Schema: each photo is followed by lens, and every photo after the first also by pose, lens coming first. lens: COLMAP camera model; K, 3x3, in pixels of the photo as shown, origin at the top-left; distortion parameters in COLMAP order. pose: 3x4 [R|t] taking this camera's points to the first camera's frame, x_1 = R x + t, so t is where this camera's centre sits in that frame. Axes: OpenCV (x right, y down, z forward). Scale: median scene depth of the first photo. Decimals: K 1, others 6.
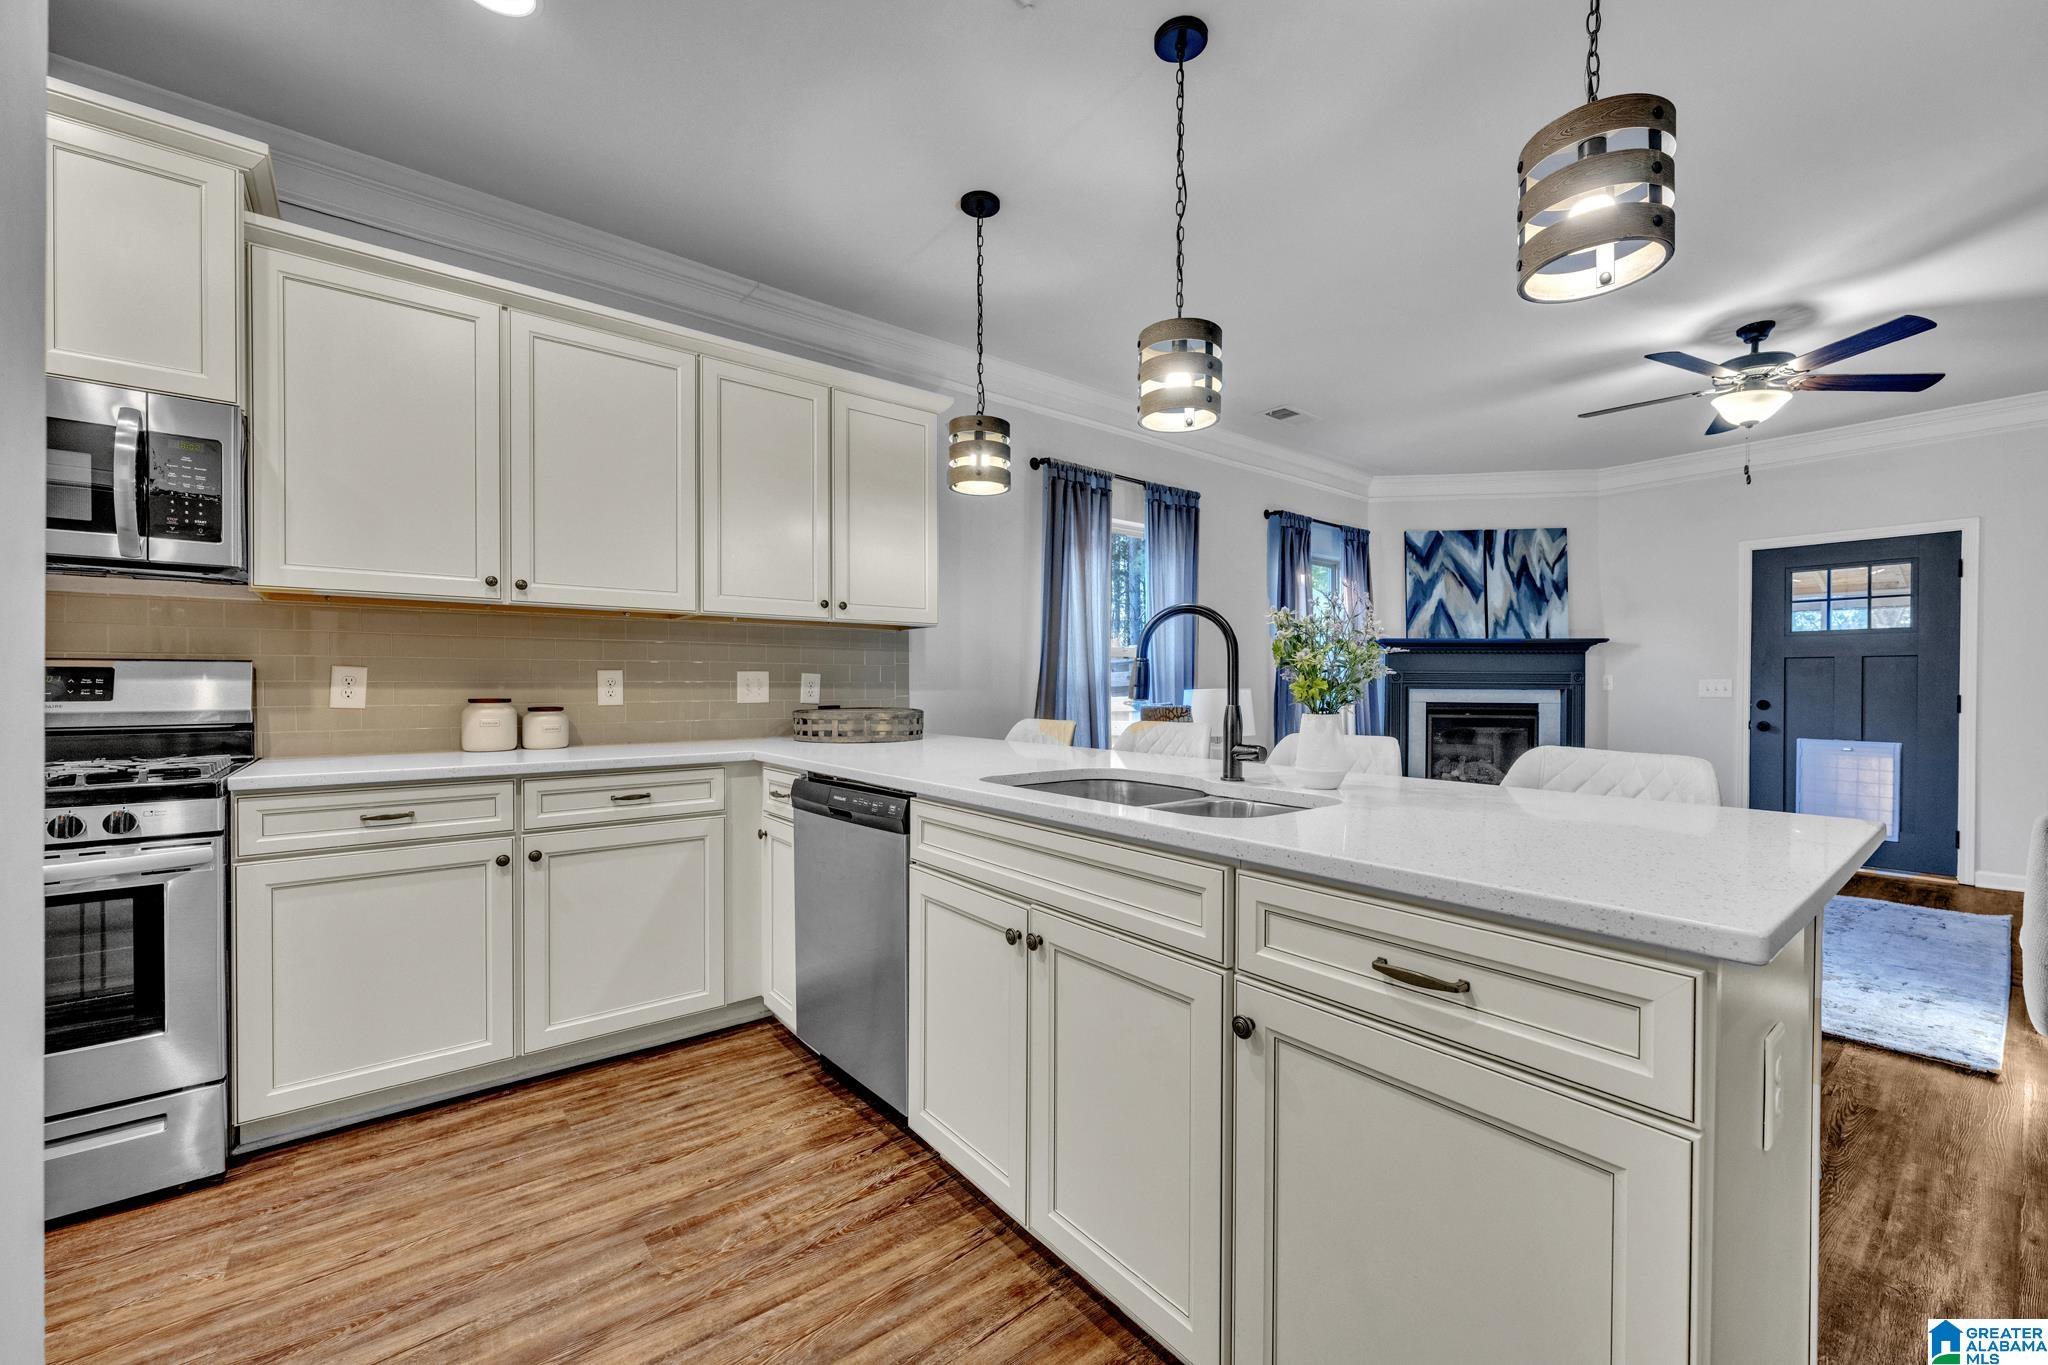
lens RADIAL K [[794.0, 0, 1024.0], [0, 794.0, 682.5], [0, 0, 1]] dist [0.000229, -0.000154]
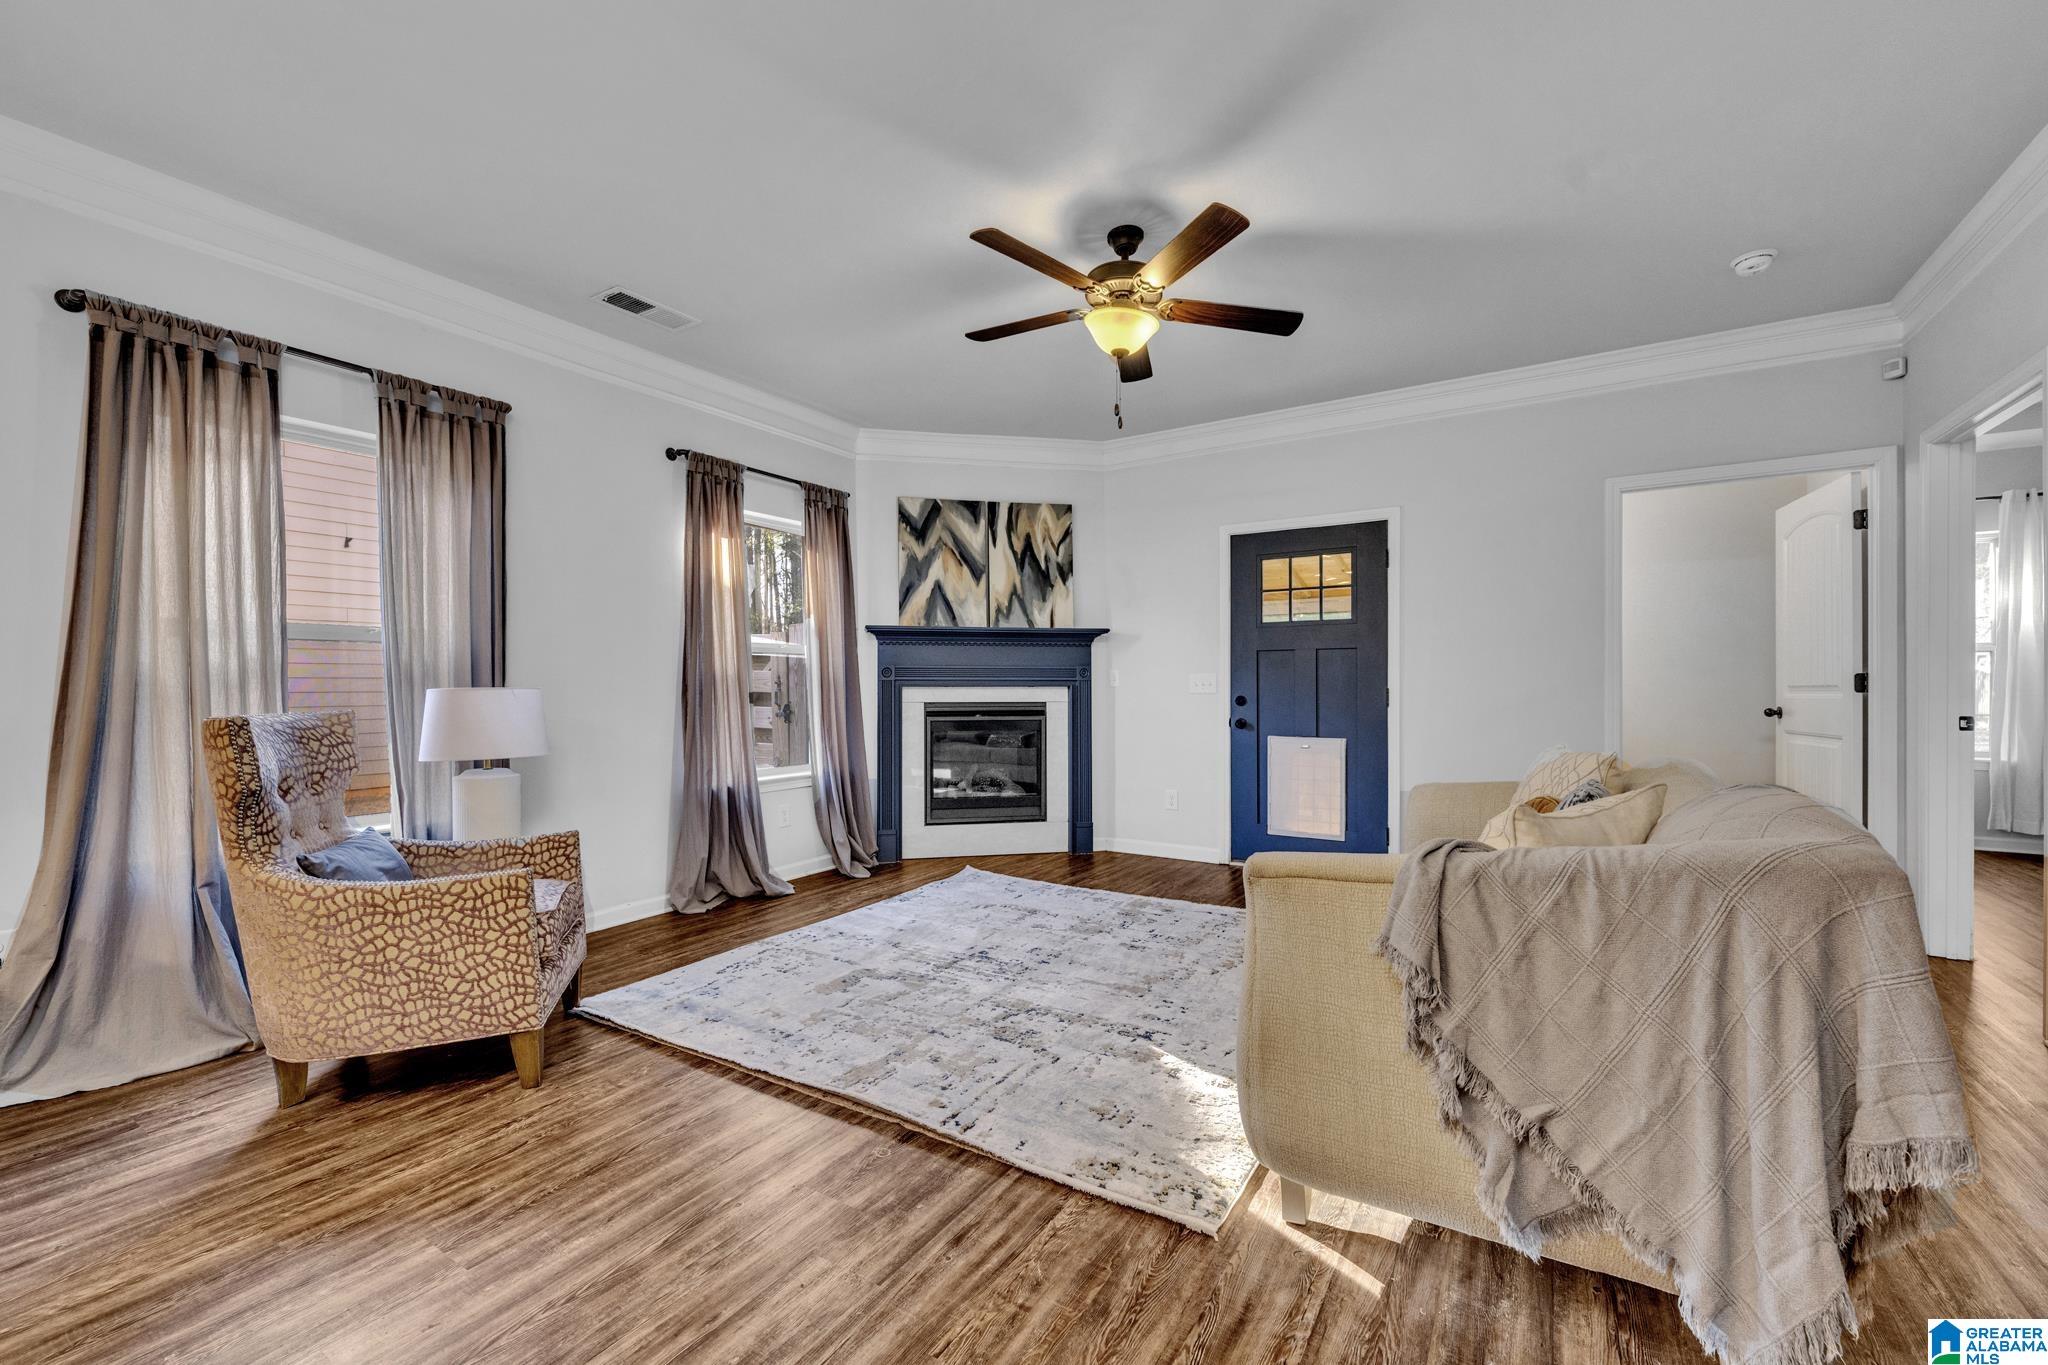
lens RADIAL K [[819.2, 0, 1024.0], [0, 819.2, 682.5], [0, 0, 1]] dist [0.000482, 0.000034]
pose [[0.946393, -0.006337, 0.322957, 0.335039], [0.006634, 0.999978, 0.000181, 0.004187], [-0.322951, 0.001971, 0.946414, 0.149789]]
